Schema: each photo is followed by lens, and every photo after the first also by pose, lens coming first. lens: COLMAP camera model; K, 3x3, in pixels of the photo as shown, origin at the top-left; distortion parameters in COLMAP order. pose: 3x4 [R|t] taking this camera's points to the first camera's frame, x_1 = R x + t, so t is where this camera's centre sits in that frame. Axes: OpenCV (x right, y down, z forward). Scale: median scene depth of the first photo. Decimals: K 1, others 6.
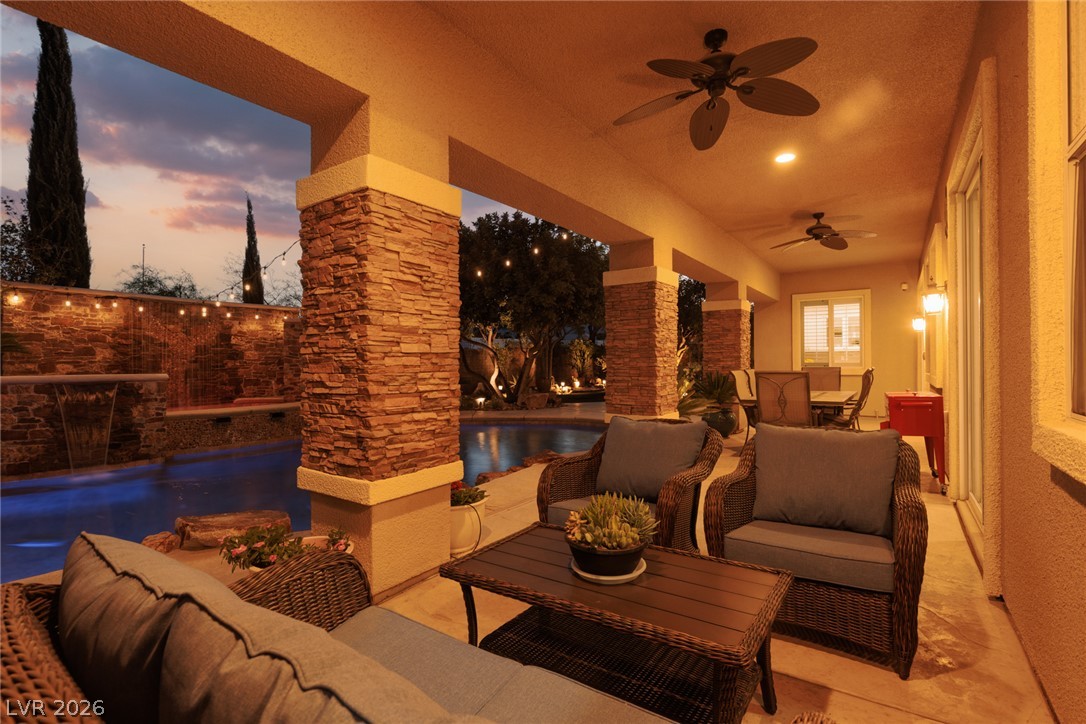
lens RADIAL K [[508.0, 0, 541.6], [0, 508.0, 360.0], [0, 0, 1]] dist [0.001229, 0.001270]
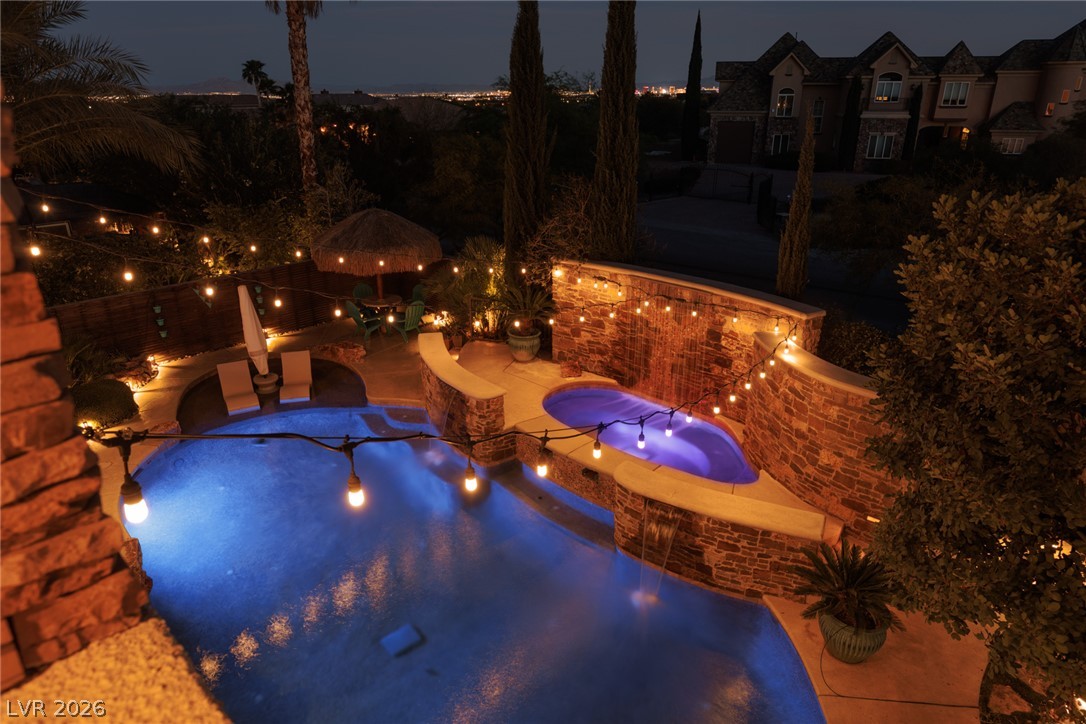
lens RADIAL K [[680.3, 0, 551.4], [0, 680.3, 364.5], [0, 0, 1]] dist [-0.000918, 0.000128]
pose [[-0.159658, 0.380444, -0.910918, 0.399913], [0.003534, 0.922969, 0.384858, -0.463959], [0.987166, 0.058226, -0.148704, 1.096284]]
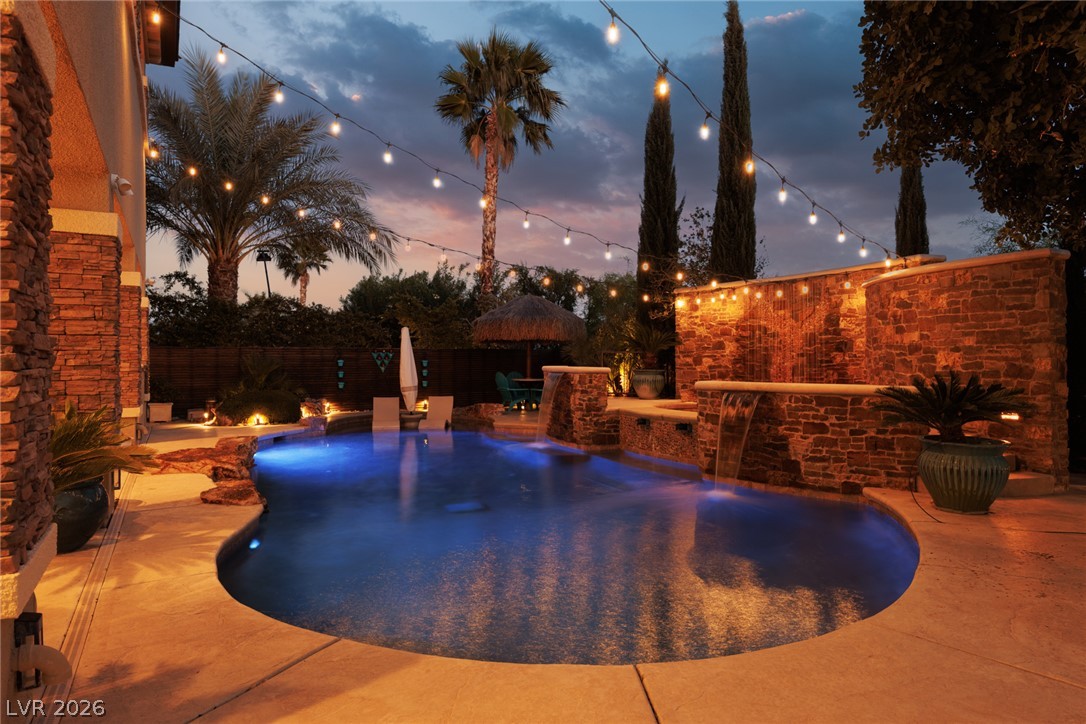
lens RADIAL K [[680.3, 0, 546.6], [0, 680.3, 361.1], [0, 0, 1]] dist [-0.000918, 0.000128]
pose [[-0.443227, 0.006578, -0.896385, 0.469266], [0.006911, 0.999968, 0.003921, 0.006748], [0.896383, -0.004458, -0.443259, 1.271740]]
